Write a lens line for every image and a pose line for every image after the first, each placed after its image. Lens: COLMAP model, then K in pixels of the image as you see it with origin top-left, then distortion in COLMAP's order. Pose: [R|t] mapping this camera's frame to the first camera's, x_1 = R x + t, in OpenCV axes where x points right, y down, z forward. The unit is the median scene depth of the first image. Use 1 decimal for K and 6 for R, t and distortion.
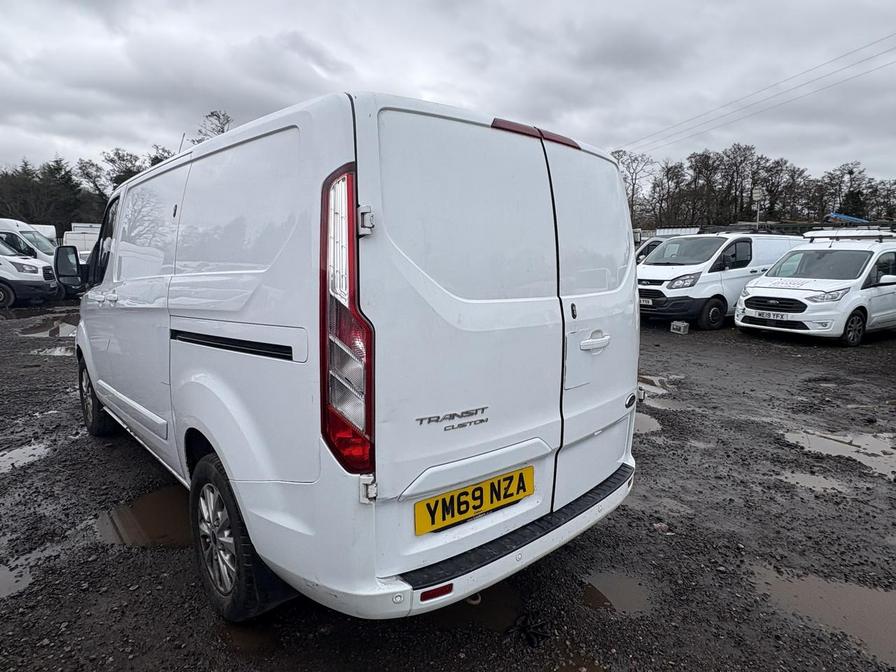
lens RADIAL K [[520.8, 0, 444.1], [0, 520.8, 324.7], [0, 0, 1]] dist [-0.000599, 0.001091]
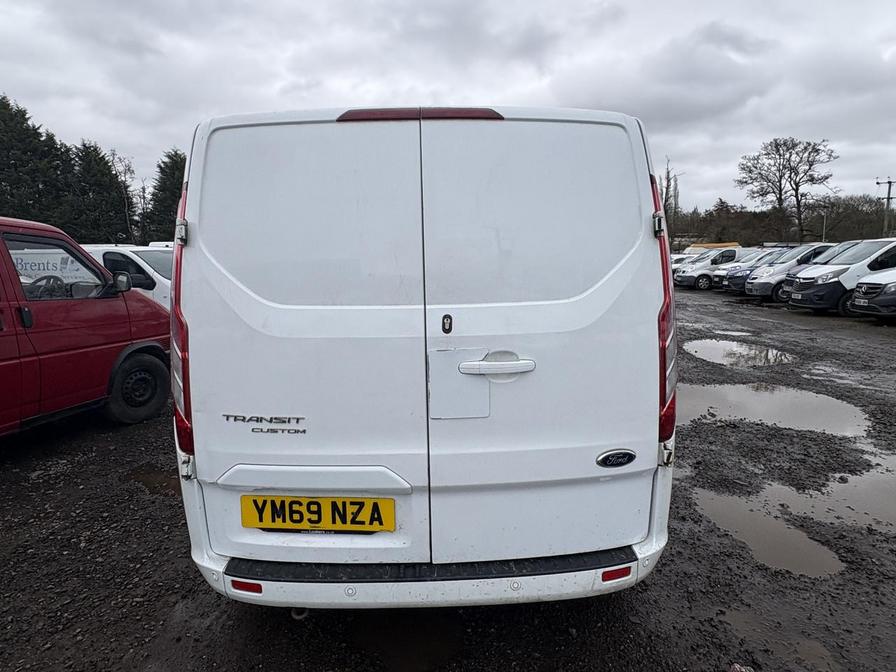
lens RADIAL K [[520.8, 0, 446.1], [0, 520.8, 329.7], [0, 0, 1]] dist [-0.000599, 0.001091]
pose [[0.753205, 0.056425, -0.655362, 0.865464], [-0.060087, 0.998051, 0.016872, -0.034132], [0.655036, 0.026671, 0.755127, 0.430085]]
